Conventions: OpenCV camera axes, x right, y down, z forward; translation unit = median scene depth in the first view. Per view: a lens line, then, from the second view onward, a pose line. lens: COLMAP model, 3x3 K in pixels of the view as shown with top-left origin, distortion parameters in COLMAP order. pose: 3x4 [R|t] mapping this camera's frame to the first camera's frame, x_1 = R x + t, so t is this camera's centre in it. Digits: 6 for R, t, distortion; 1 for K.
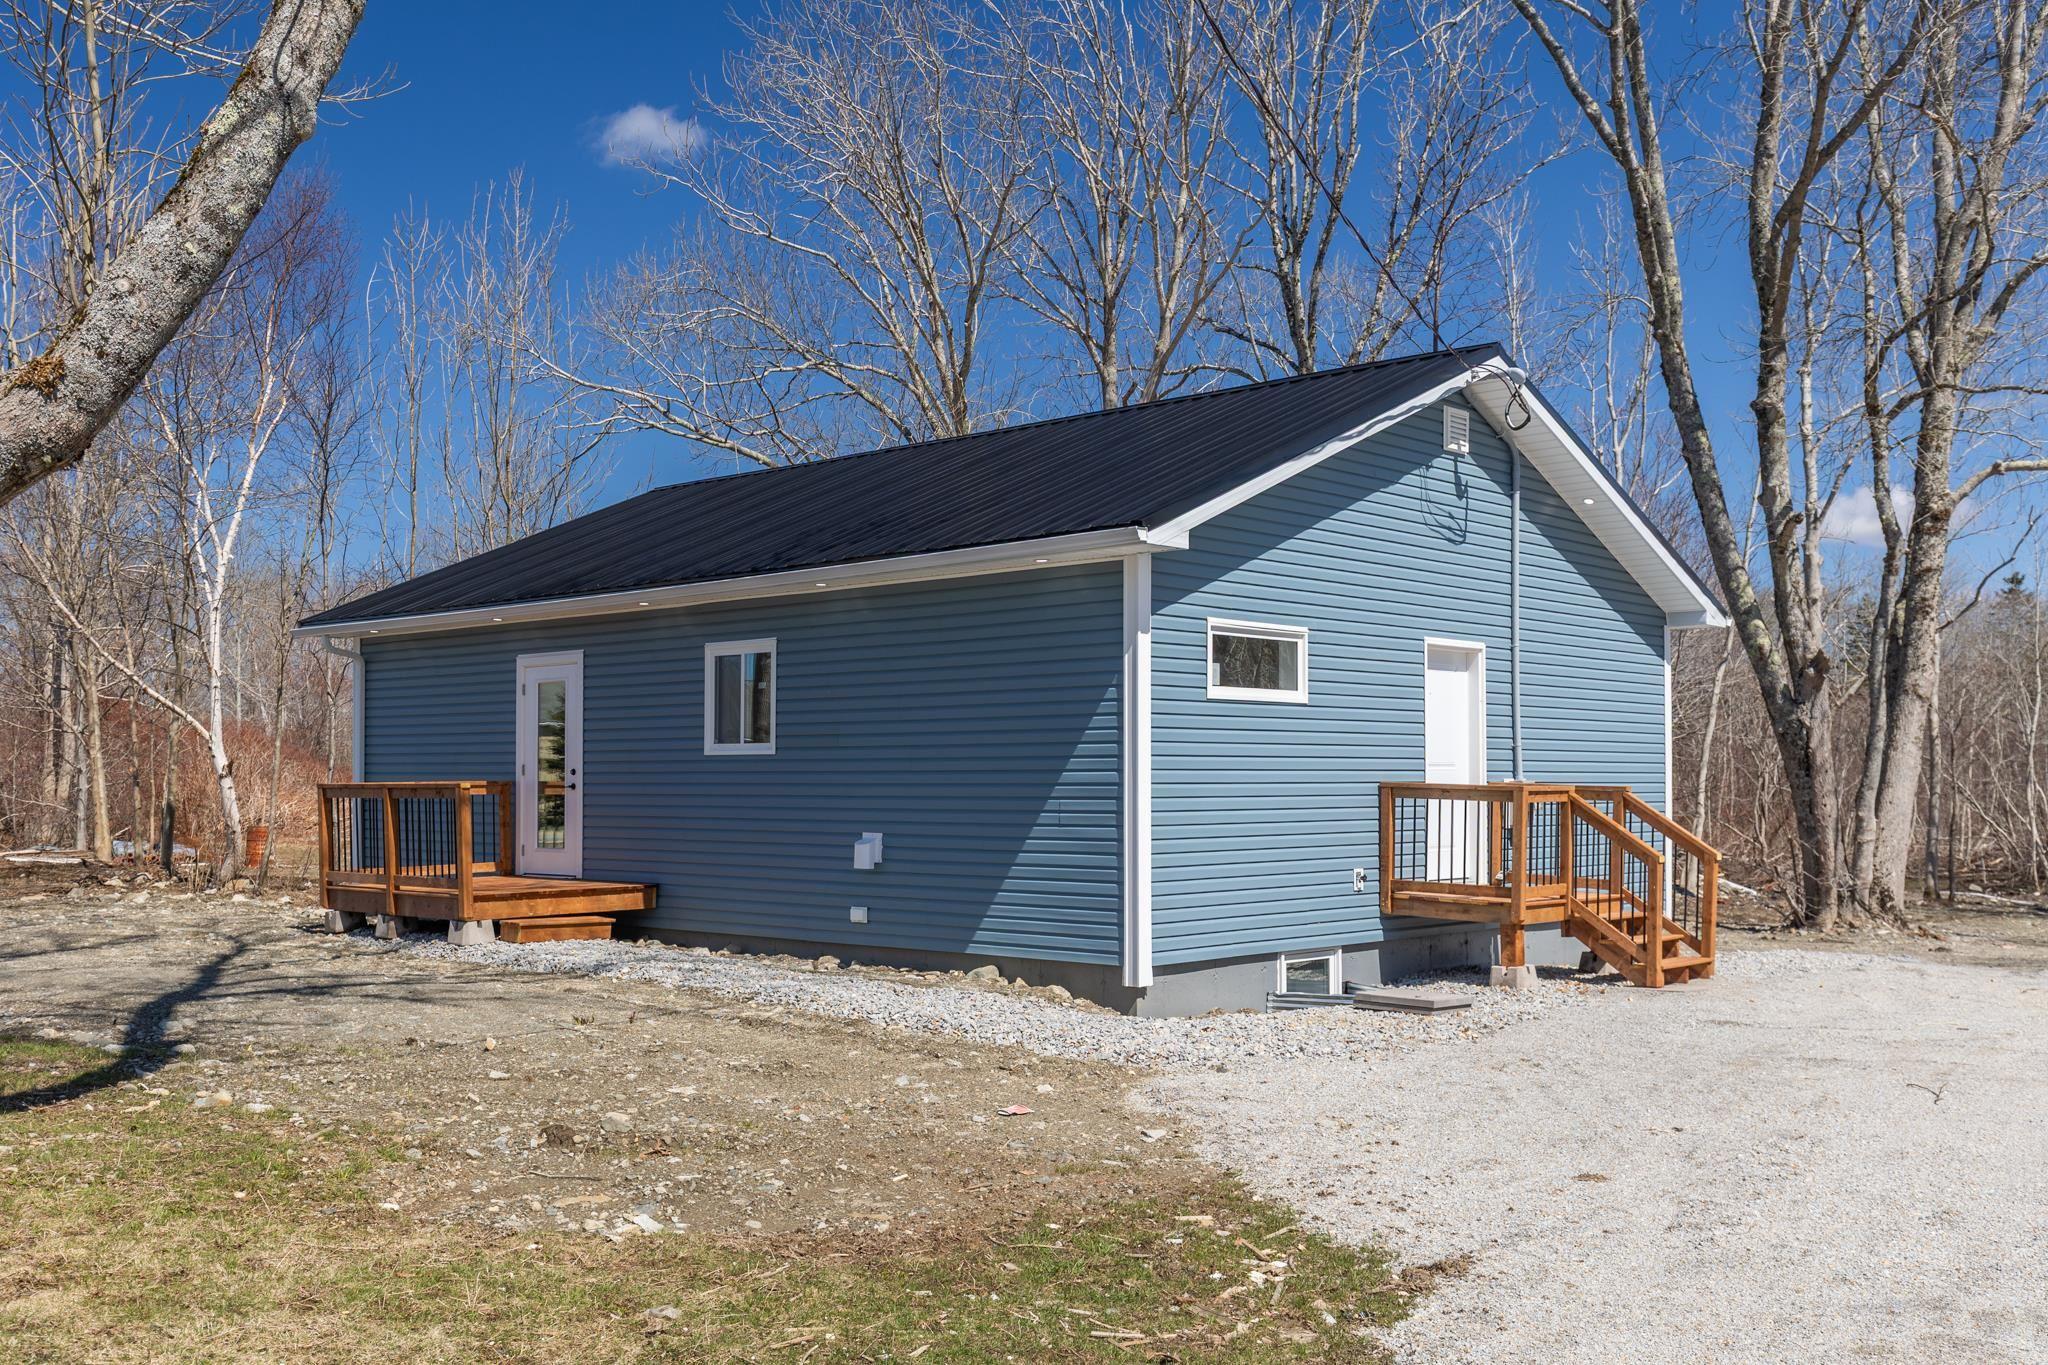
lens RADIAL K [[1922.7, 0, 1024.2], [0, 1922.7, 755.7], [0, 0, 1]] dist [0.015792, 0.007277]
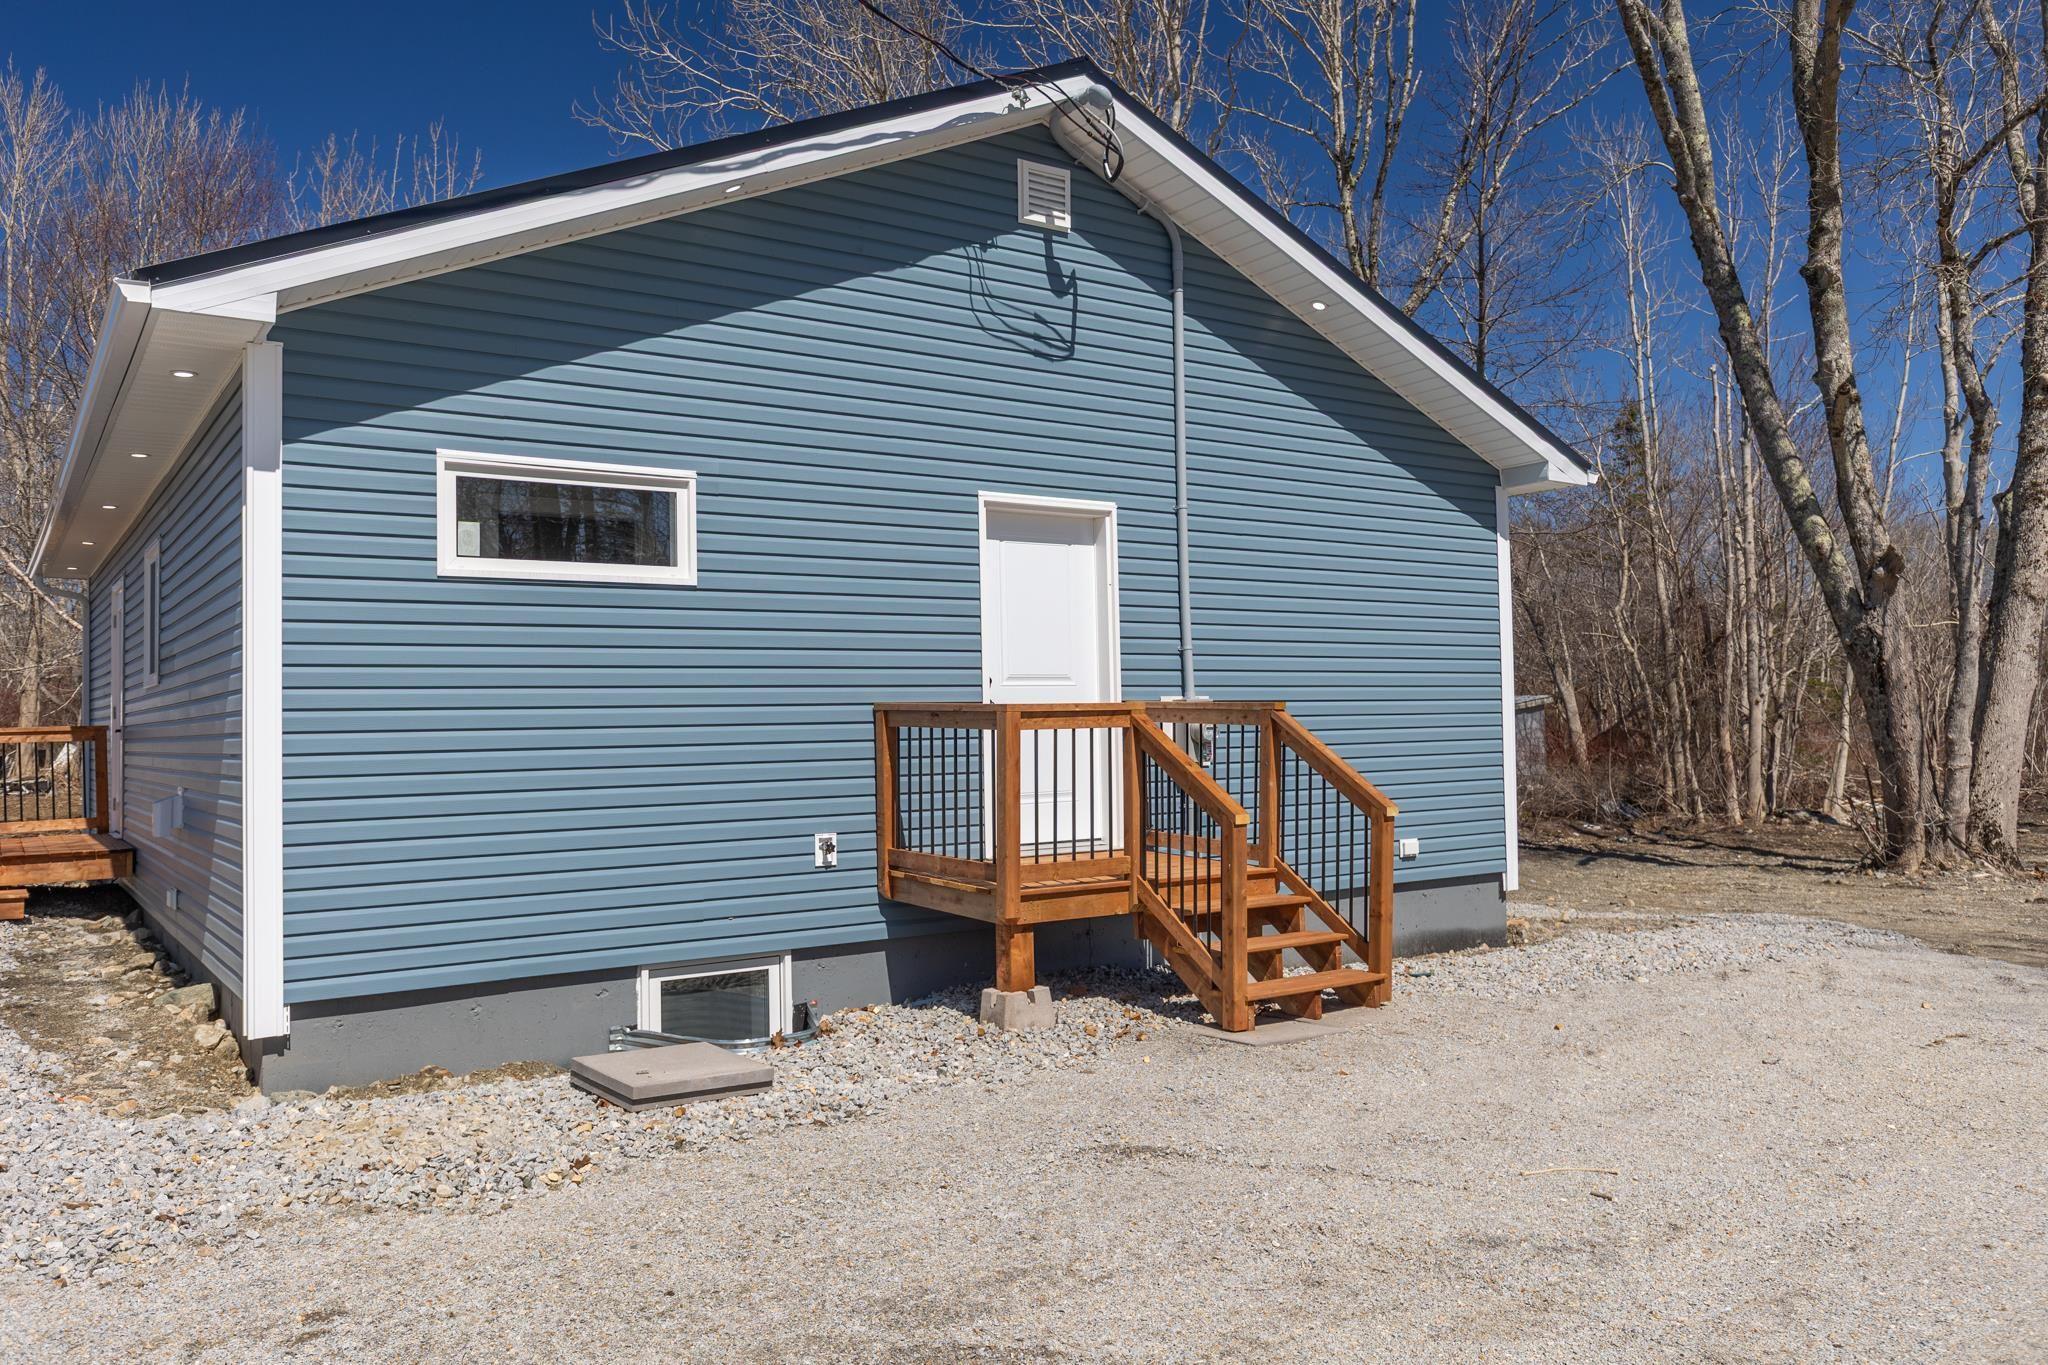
lens RADIAL K [[1519.1, 0, 1024.0], [0, 1519.1, 682.5], [0, 0, 1]] dist [0.006393, 0.001061]
pose [[0.975708, -0.025199, -0.217619, 0.318184], [0.022214, 0.999623, -0.016152, 0.014652], [0.217944, 0.010926, 0.975900, 0.445192]]
